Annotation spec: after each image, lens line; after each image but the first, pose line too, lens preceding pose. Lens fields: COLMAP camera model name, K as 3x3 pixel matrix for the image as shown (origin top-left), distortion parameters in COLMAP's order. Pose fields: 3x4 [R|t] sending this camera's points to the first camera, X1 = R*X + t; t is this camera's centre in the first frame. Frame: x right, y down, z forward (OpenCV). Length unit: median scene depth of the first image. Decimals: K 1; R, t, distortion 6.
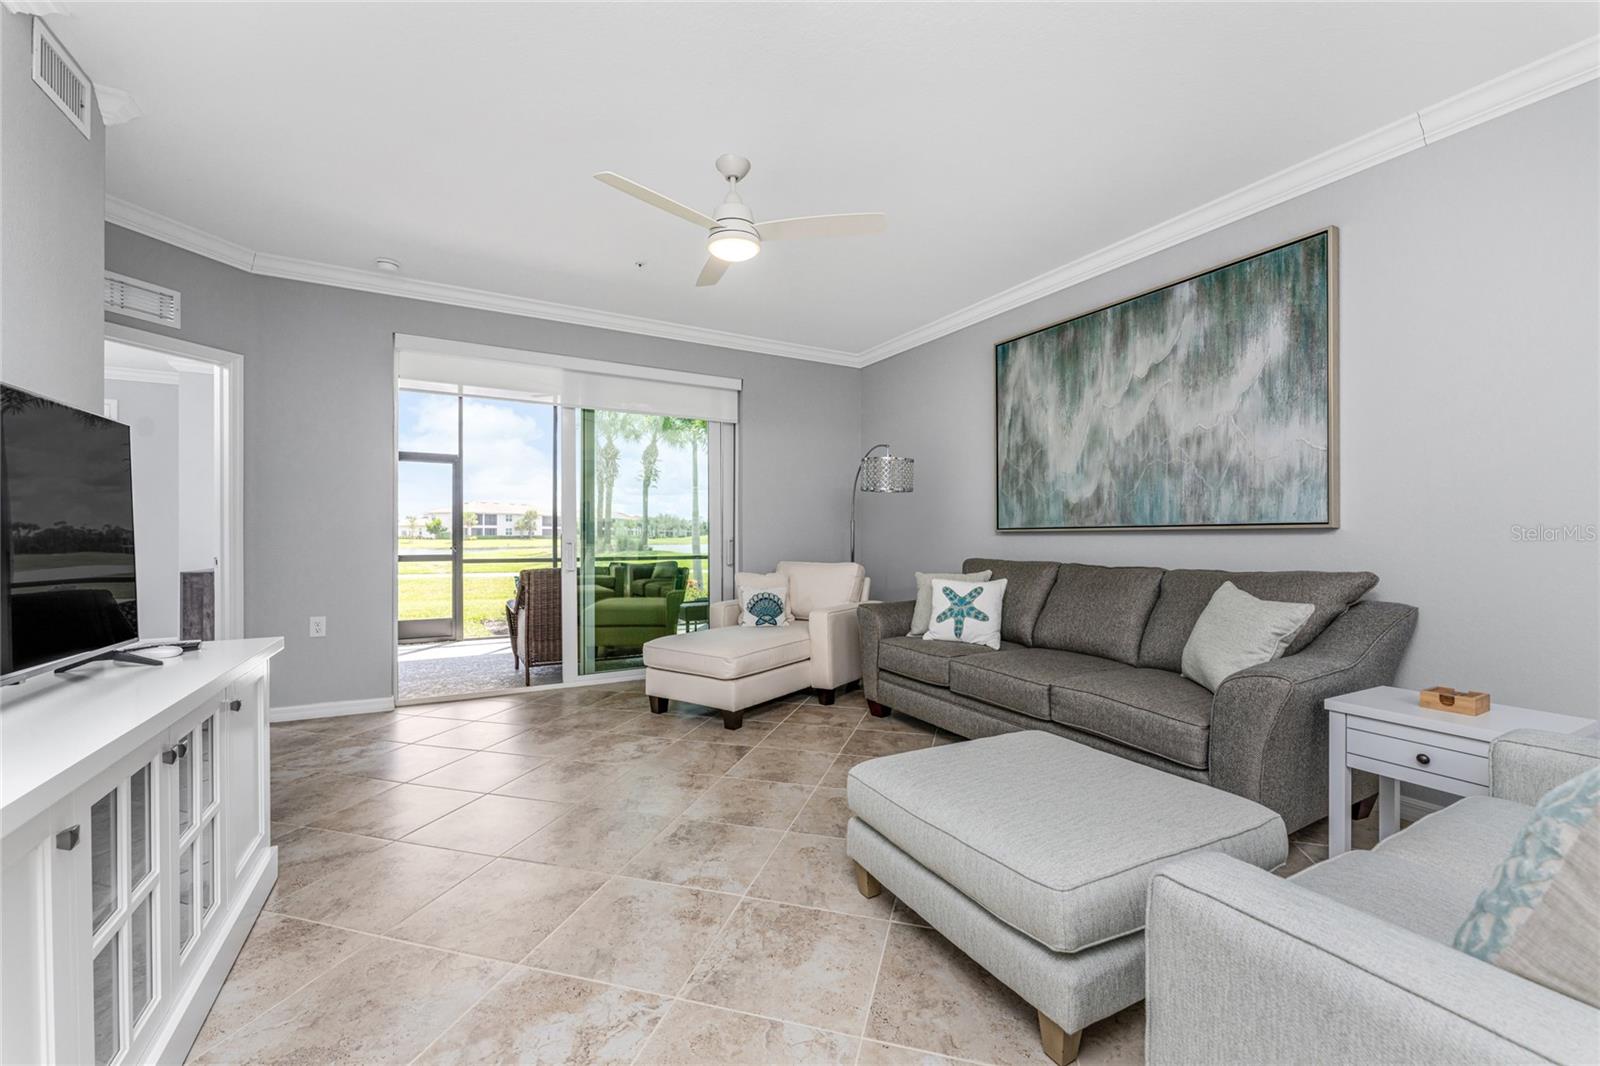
lens RADIAL K [[653.0, 0, 788.6], [0, 653.0, 533.5], [0, 0, 1]] dist [-0.003062, -0.000127]
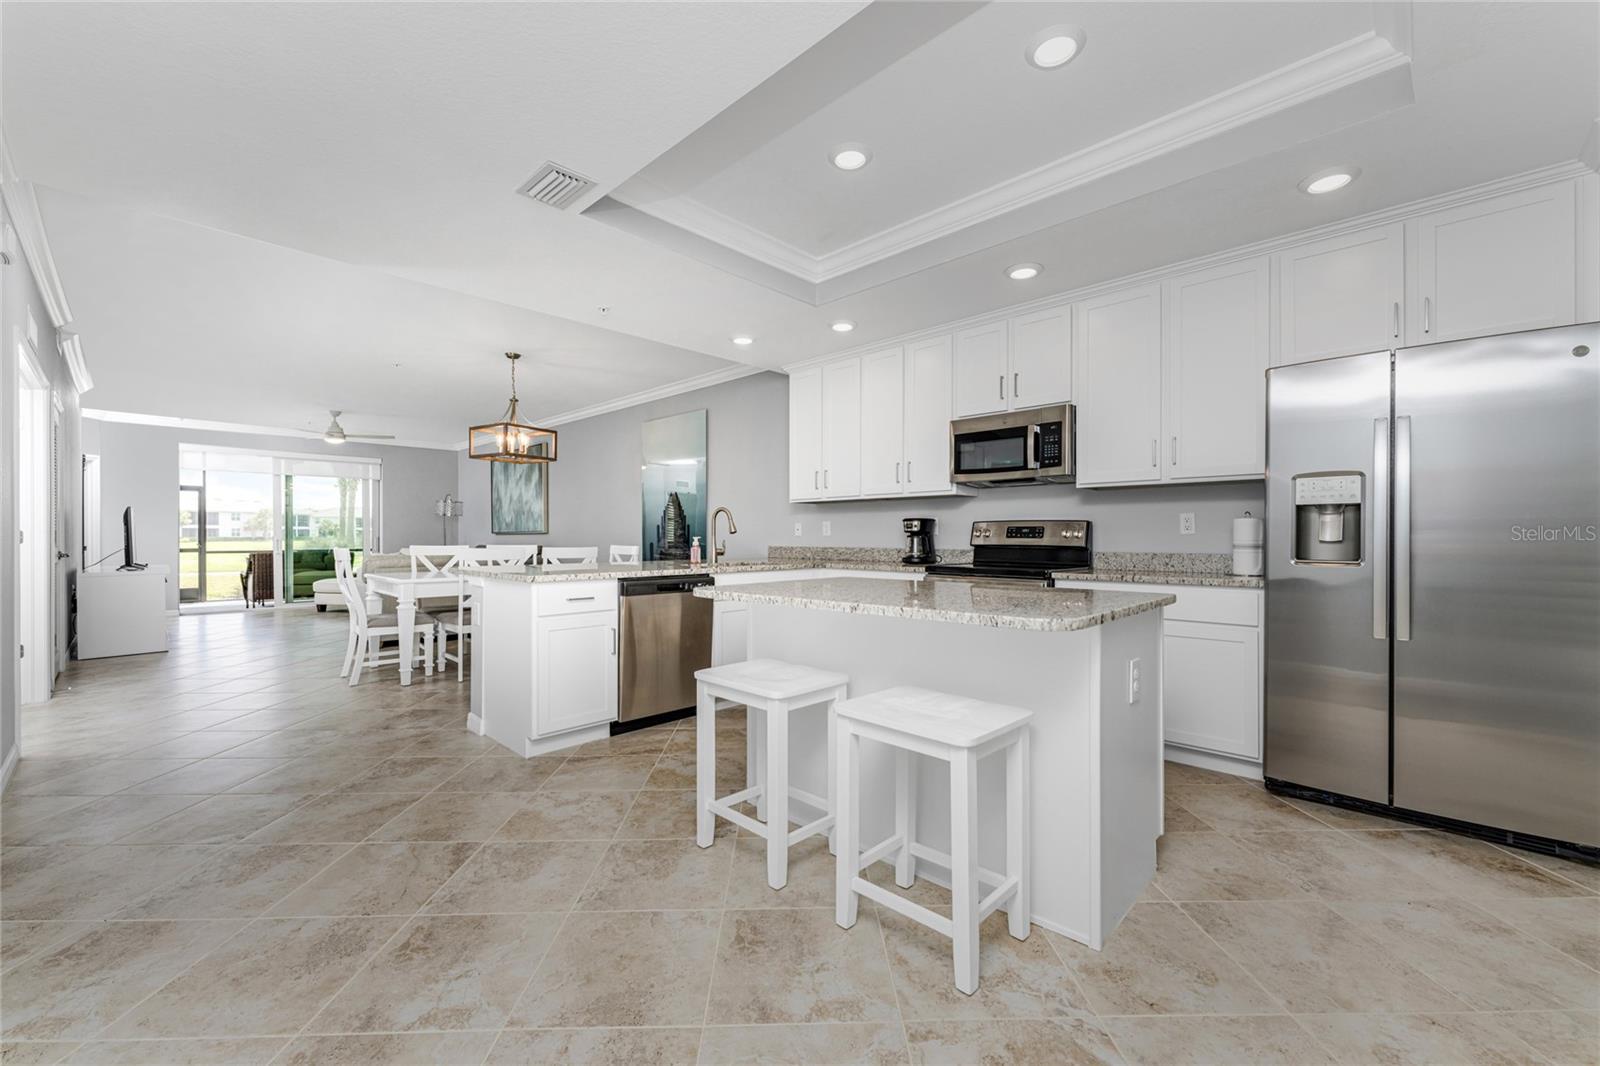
lens RADIAL K [[653.0, 0, 809.7], [0, 653.0, 532.1], [0, 0, 1]] dist [-0.003062, -0.000127]
pose [[0.949769, -0.002626, 0.312941, 0.790109], [0.003025, 0.999995, -0.000791, -0.004974], [-0.312938, 0.001698, 0.949772, -1.901692]]
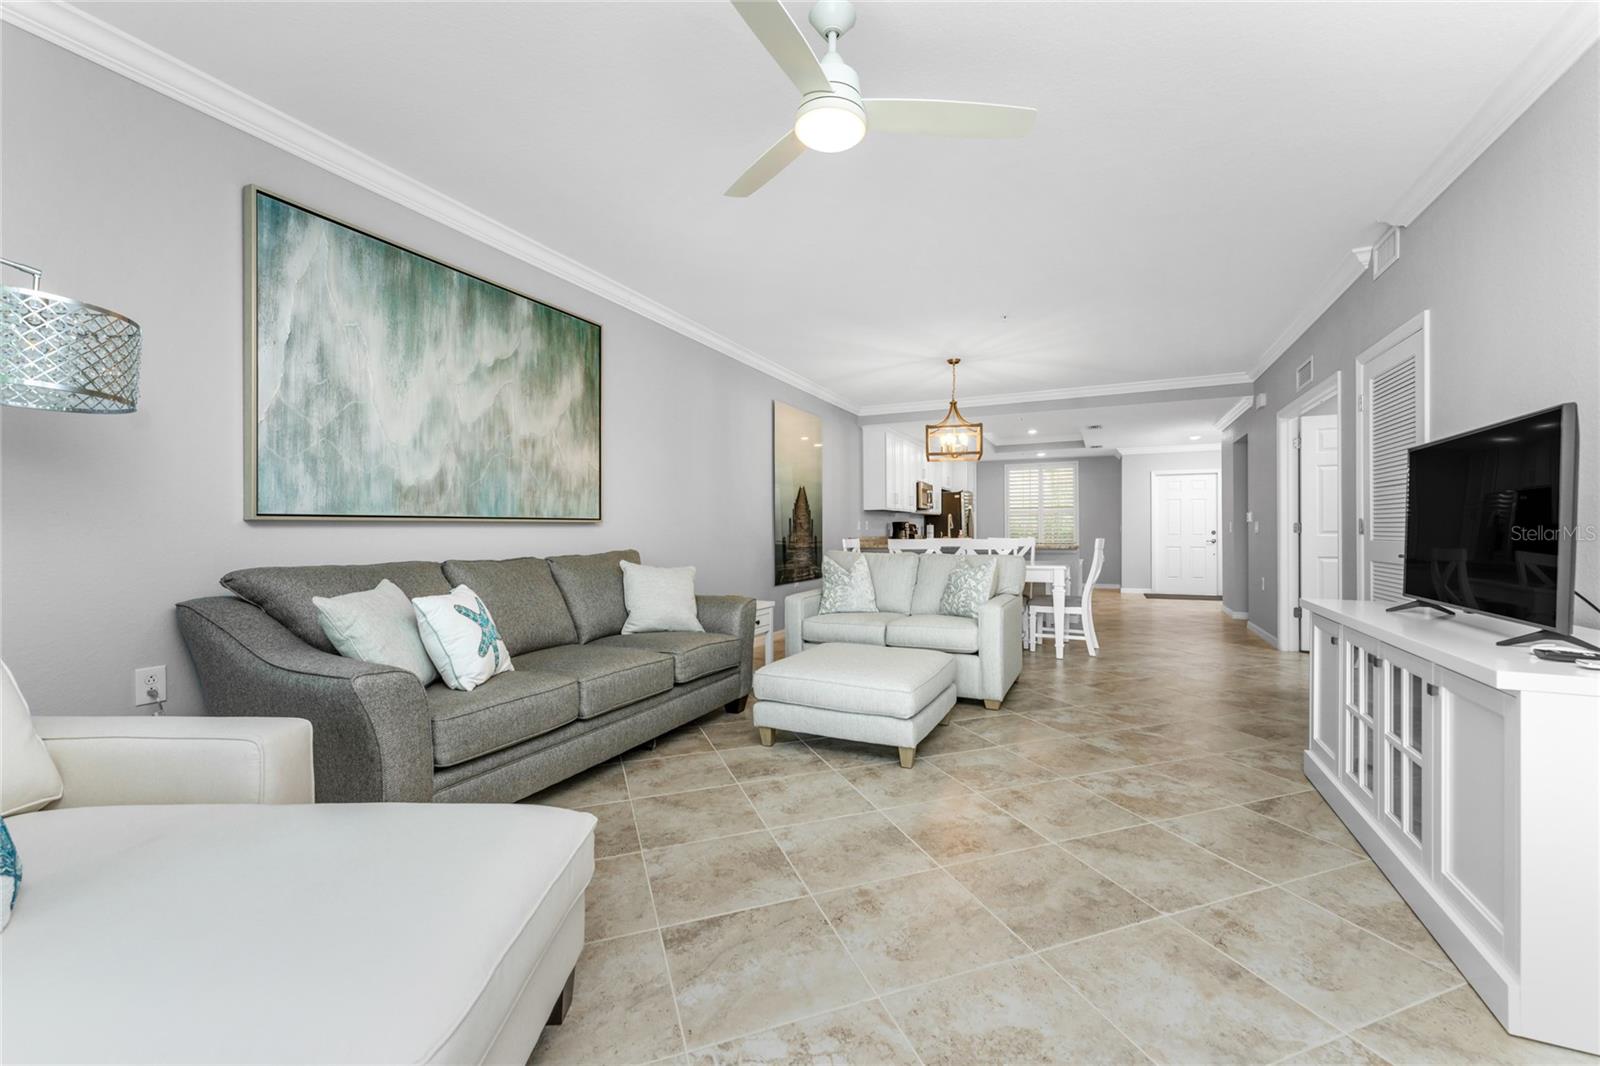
lens RADIAL K [[653.0, 0, 804.5], [0, 653.0, 539.5], [0, 0, 1]] dist [-0.003062, -0.000127]
pose [[-0.608545, -0.017939, 0.793317, -0.494305], [-0.008125, 0.999833, 0.016377, 0.001907], [-0.793478, 0.003520, -0.608589, 1.132331]]
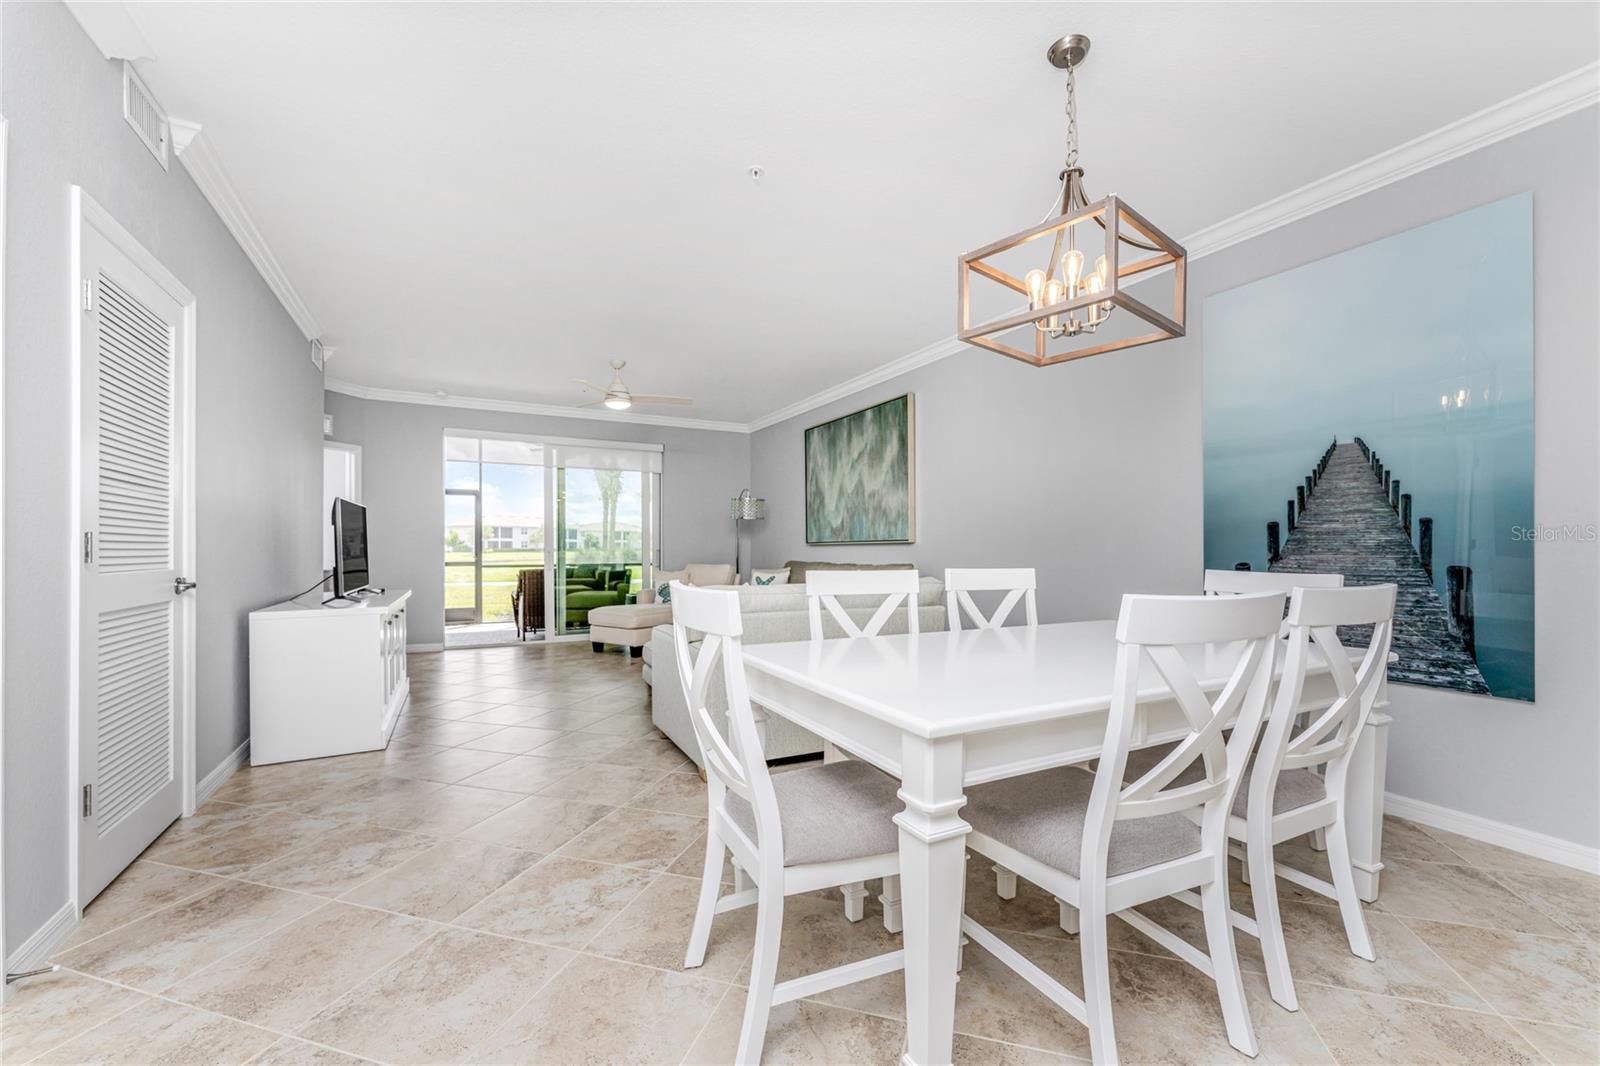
lens RADIAL K [[653.0, 0, 786.9], [0, 653.0, 545.2], [0, 0, 1]] dist [-0.003062, -0.000127]
pose [[0.999711, -0.005582, -0.023395, 0.362769], [0.005605, 0.999984, 0.000931, -0.003038], [0.023390, -0.001062, 0.999726, -0.748684]]
